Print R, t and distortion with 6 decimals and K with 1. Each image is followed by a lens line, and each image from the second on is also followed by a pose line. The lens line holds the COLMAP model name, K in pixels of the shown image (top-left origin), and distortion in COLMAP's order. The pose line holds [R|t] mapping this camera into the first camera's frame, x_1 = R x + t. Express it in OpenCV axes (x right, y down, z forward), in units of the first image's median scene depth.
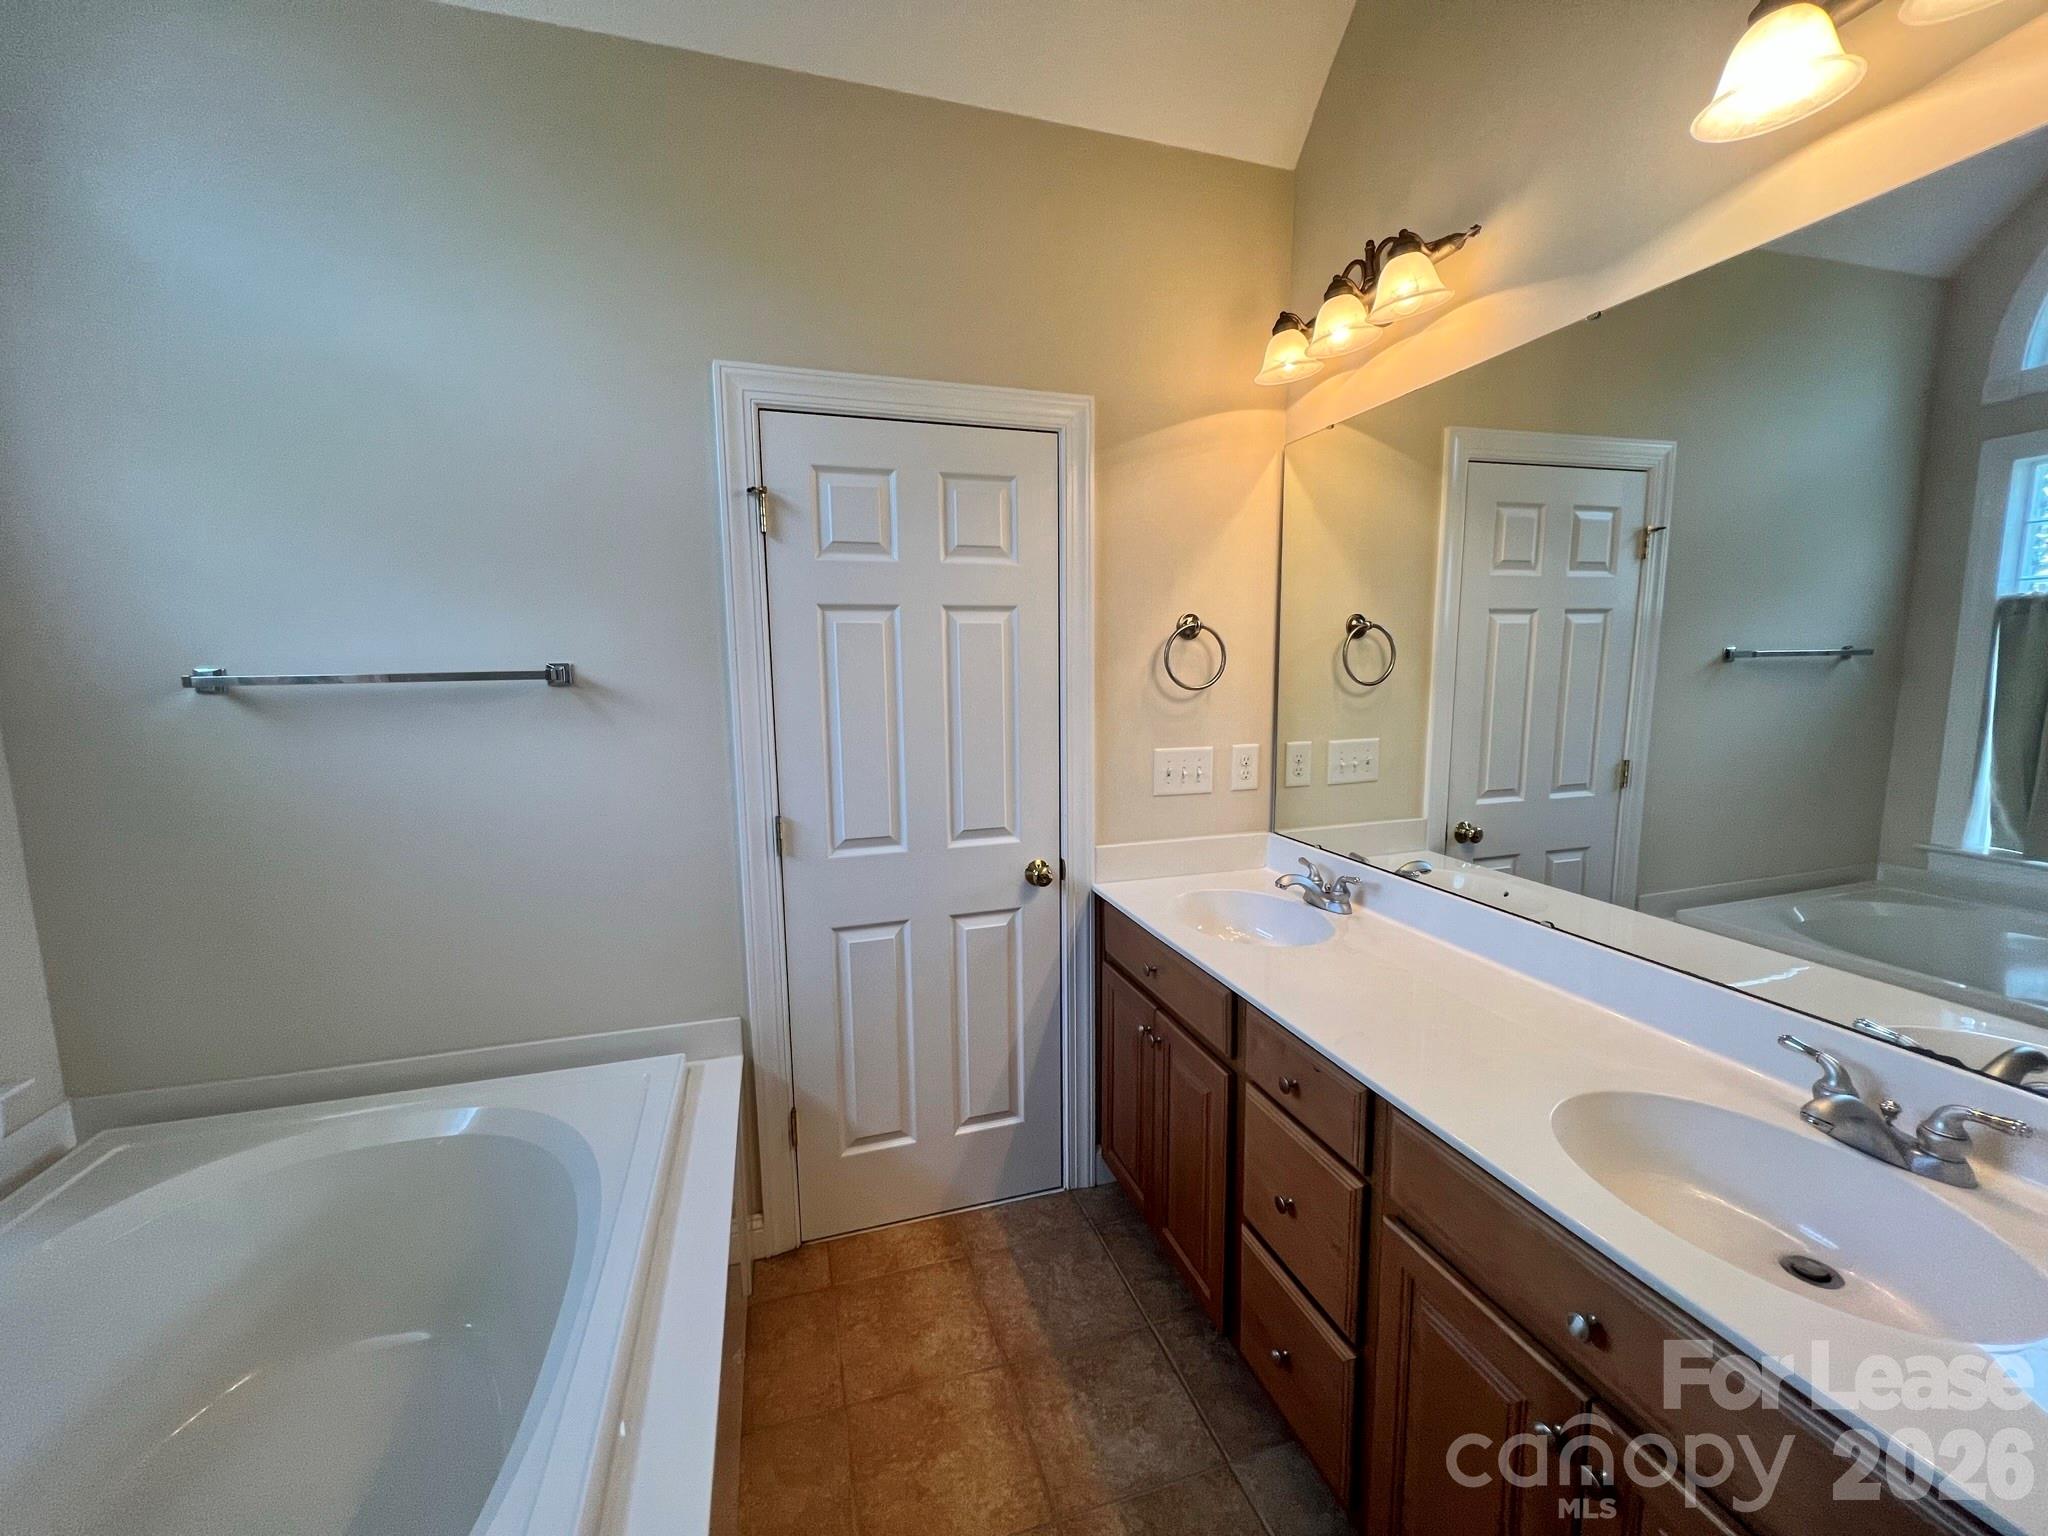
lens RADIAL K [[823.8, 0, 1025.8], [0, 823.8, 768.7], [0, 0, 1]] dist [-0.003177, 0.000118]
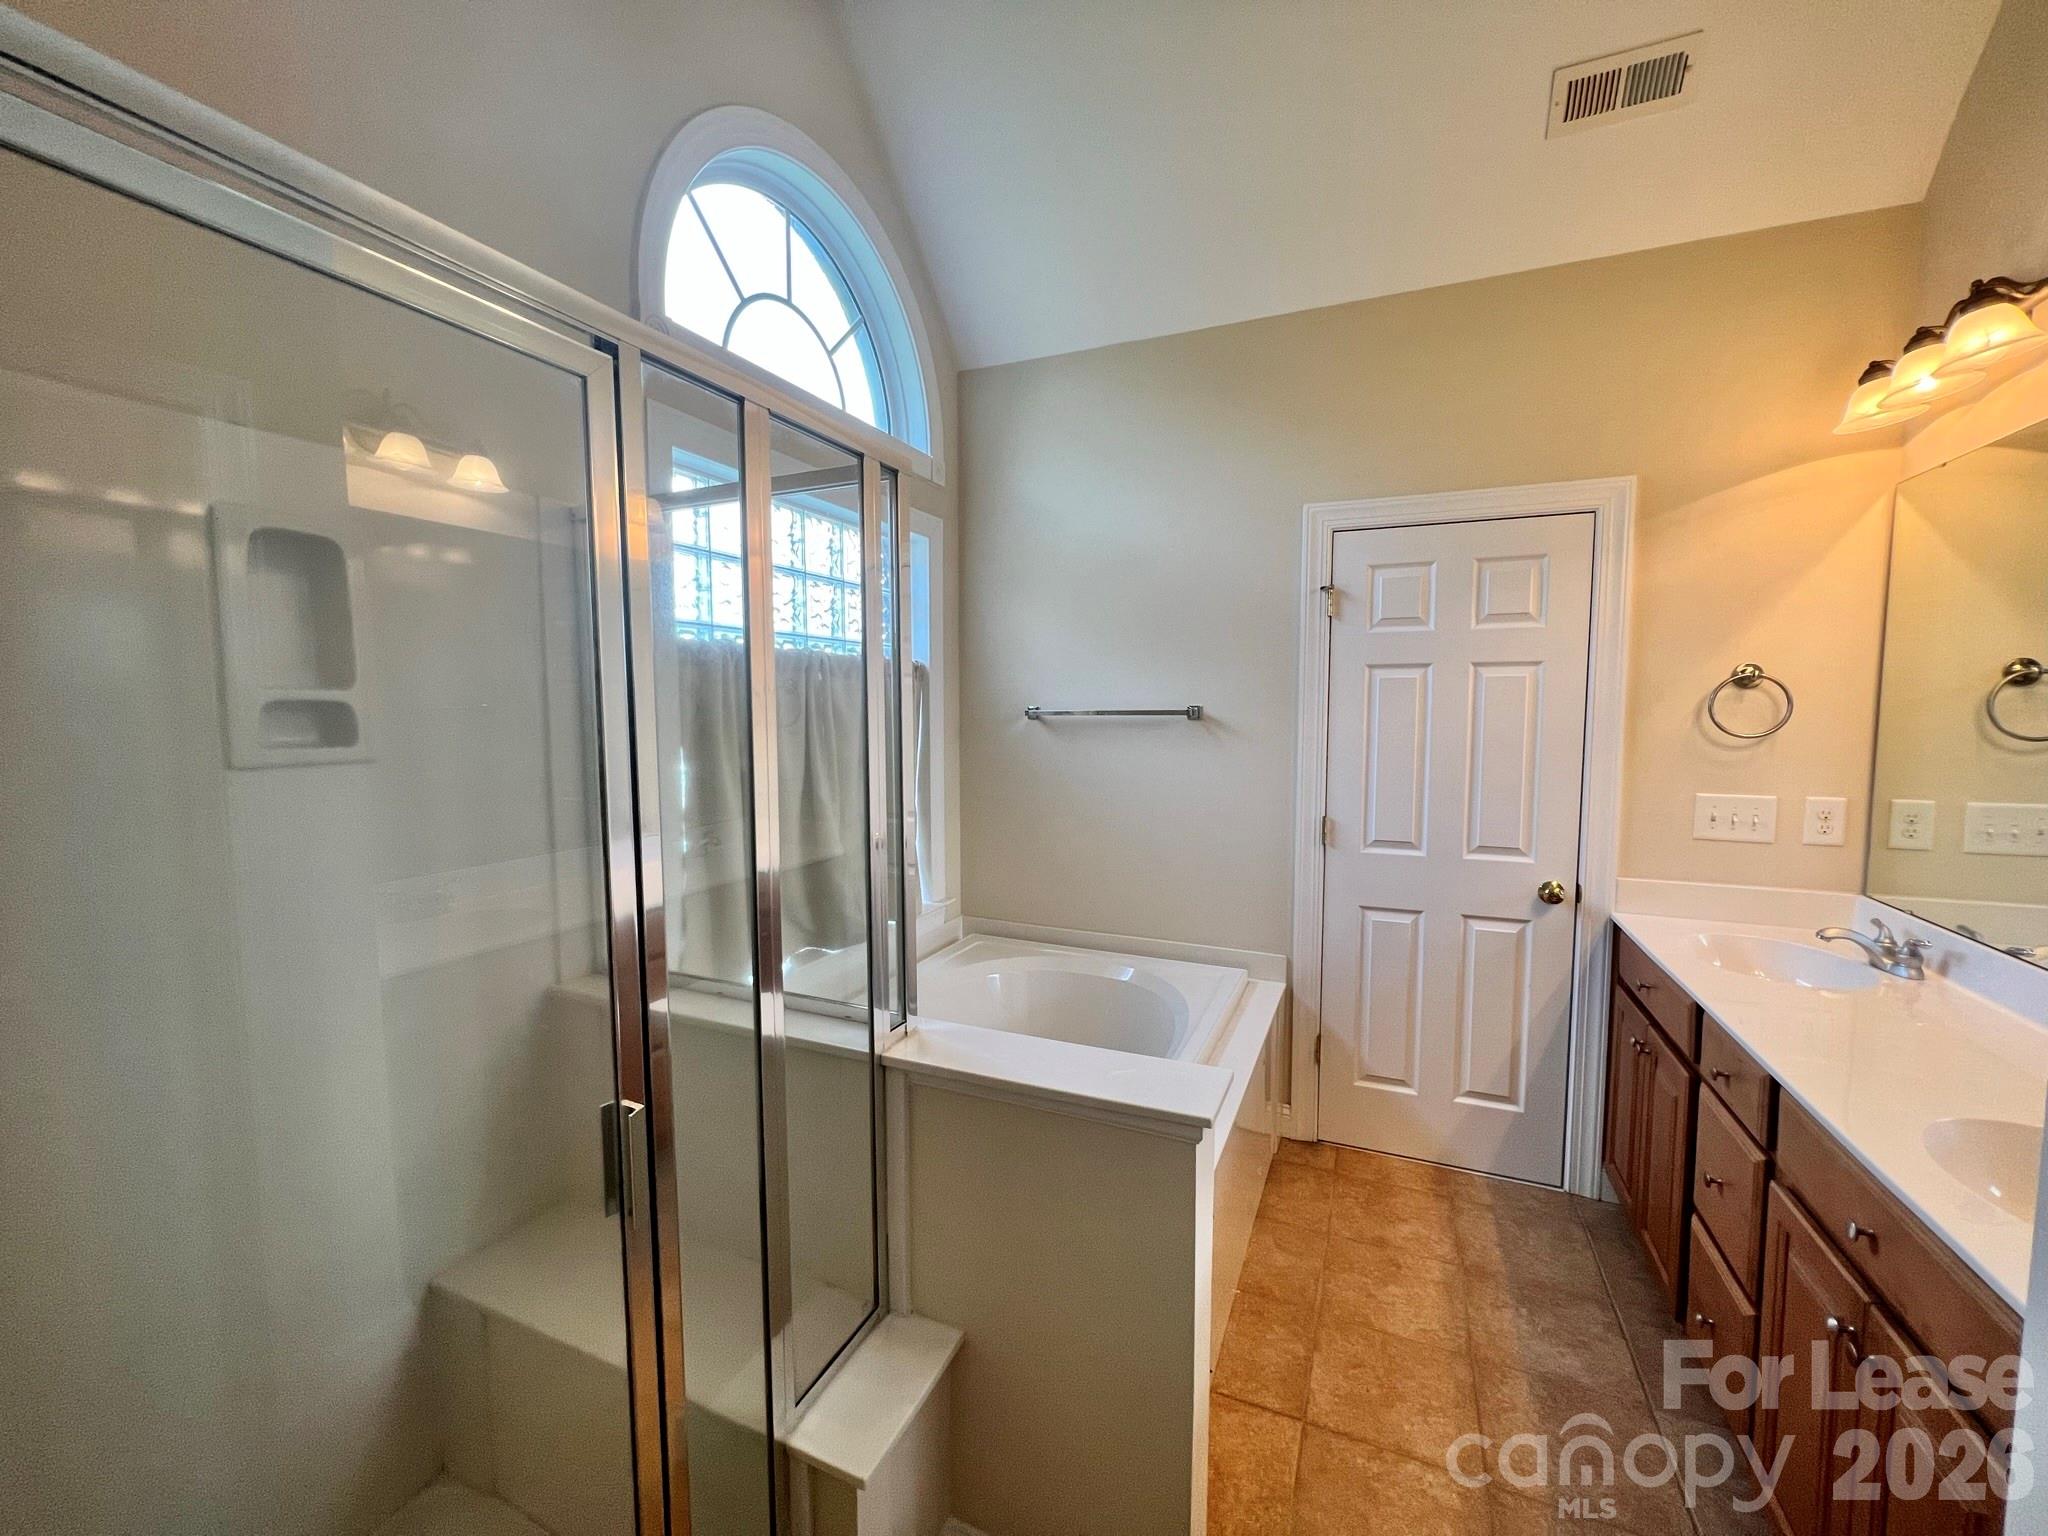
lens RADIAL K [[823.8, 0, 1034.9], [0, 823.8, 766.0], [0, 0, 1]] dist [-0.003177, 0.000118]
pose [[0.762315, 0.058244, -0.644580, 0.210191], [-0.092051, 0.995575, -0.018905, 0.042804], [0.640626, 0.073745, 0.764303, -0.370075]]
